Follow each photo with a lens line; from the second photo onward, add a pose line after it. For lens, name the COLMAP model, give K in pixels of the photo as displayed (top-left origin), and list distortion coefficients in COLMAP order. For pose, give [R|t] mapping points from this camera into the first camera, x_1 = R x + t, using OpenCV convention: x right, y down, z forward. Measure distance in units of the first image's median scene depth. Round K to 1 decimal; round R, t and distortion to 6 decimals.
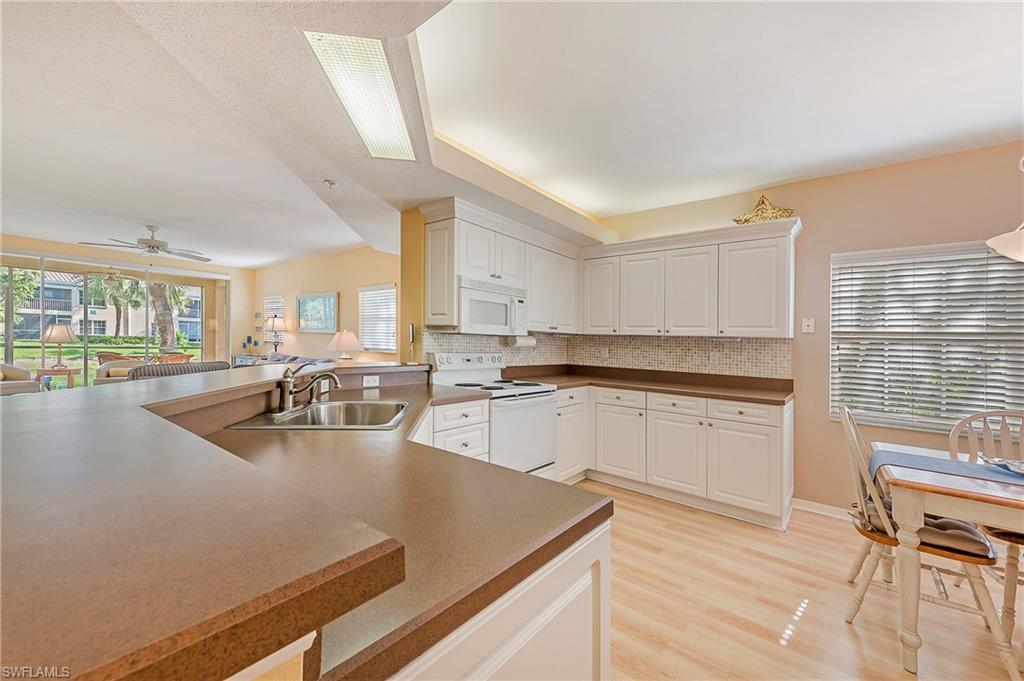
lens RADIAL K [[412.8, 0, 518.2], [0, 412.8, 340.2], [0, 0, 1]] dist [0.013867, -0.001062]
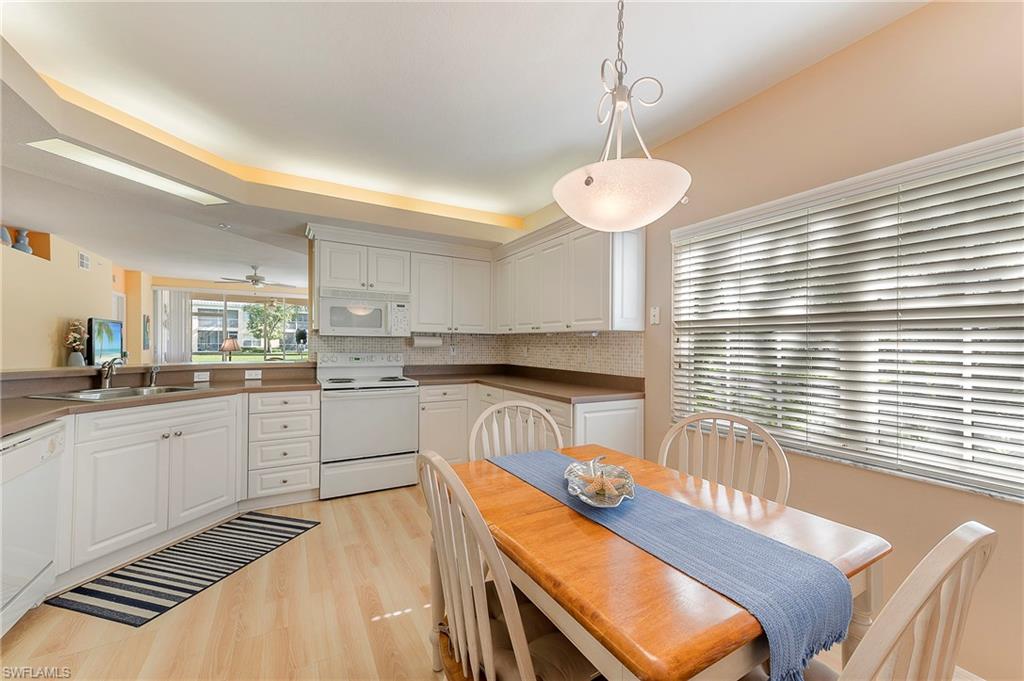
lens RADIAL K [[412.8, 0, 509.8], [0, 412.8, 343.9], [0, 0, 1]] dist [0.013867, -0.001062]
pose [[0.925115, -0.021579, -0.379074, 0.748431], [0.019749, 0.999767, -0.008714, 0.025644], [0.379174, 0.000575, 0.925325, 0.087217]]
